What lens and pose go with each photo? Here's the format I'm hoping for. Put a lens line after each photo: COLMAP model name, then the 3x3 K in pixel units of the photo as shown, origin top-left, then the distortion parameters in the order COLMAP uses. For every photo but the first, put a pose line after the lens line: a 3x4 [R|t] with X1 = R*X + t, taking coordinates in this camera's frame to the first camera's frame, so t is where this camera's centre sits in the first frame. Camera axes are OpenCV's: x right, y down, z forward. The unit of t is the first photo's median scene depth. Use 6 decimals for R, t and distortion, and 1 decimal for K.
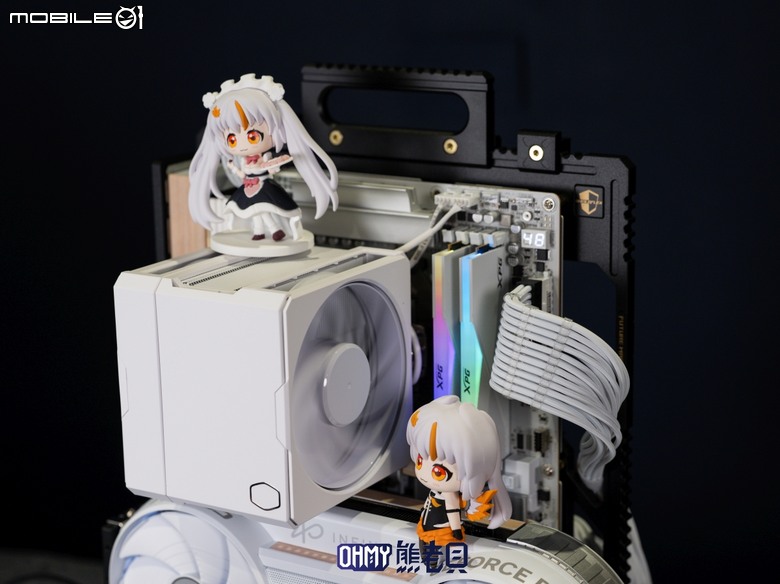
lens RADIAL K [[1813.5, 0, 390.0], [0, 1813.5, 292.0], [0, 0, 1]] dist [0.034096, 0.426879]
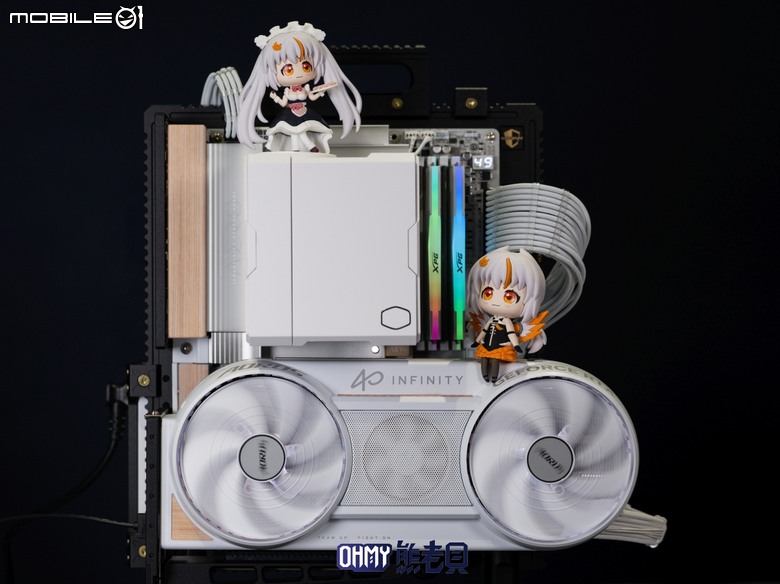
lens RADIAL K [[1813.5, 0, 390.0], [0, 1813.5, 292.0], [0, 0, 1]] dist [0.034096, 0.426879]
pose [[0.831592, 0.011942, 0.555259, -0.718504], [0.117876, 0.973196, -0.197470, 0.319566], [-0.542734, 0.229667, 0.807894, -0.015495]]
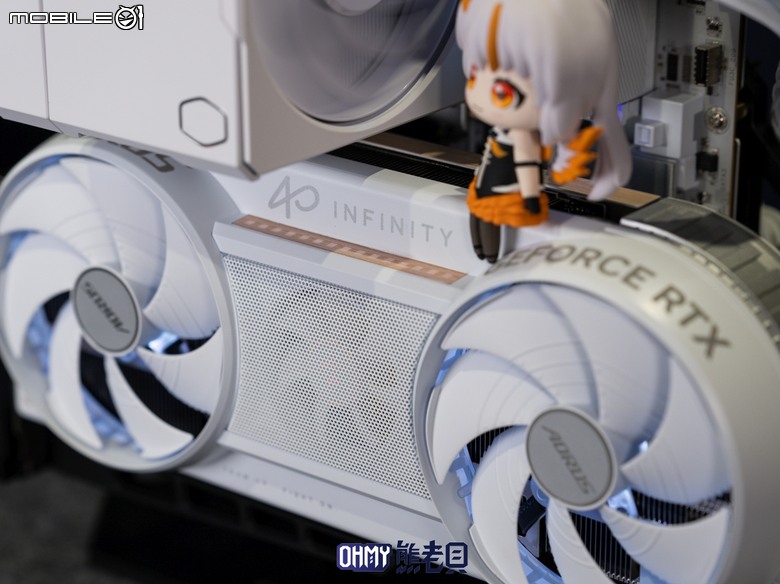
lens RADIAL K [[2459.7, 0, 390.0], [0, 2459.7, 292.0], [0, 0, 1]] dist [0.641294, -1.499849]
pose [[0.994284, 0.053410, -0.092452, 0.062129], [-0.042022, 0.991761, 0.121014, 0.063649], [0.098154, -0.116437, 0.988336, 0.203239]]
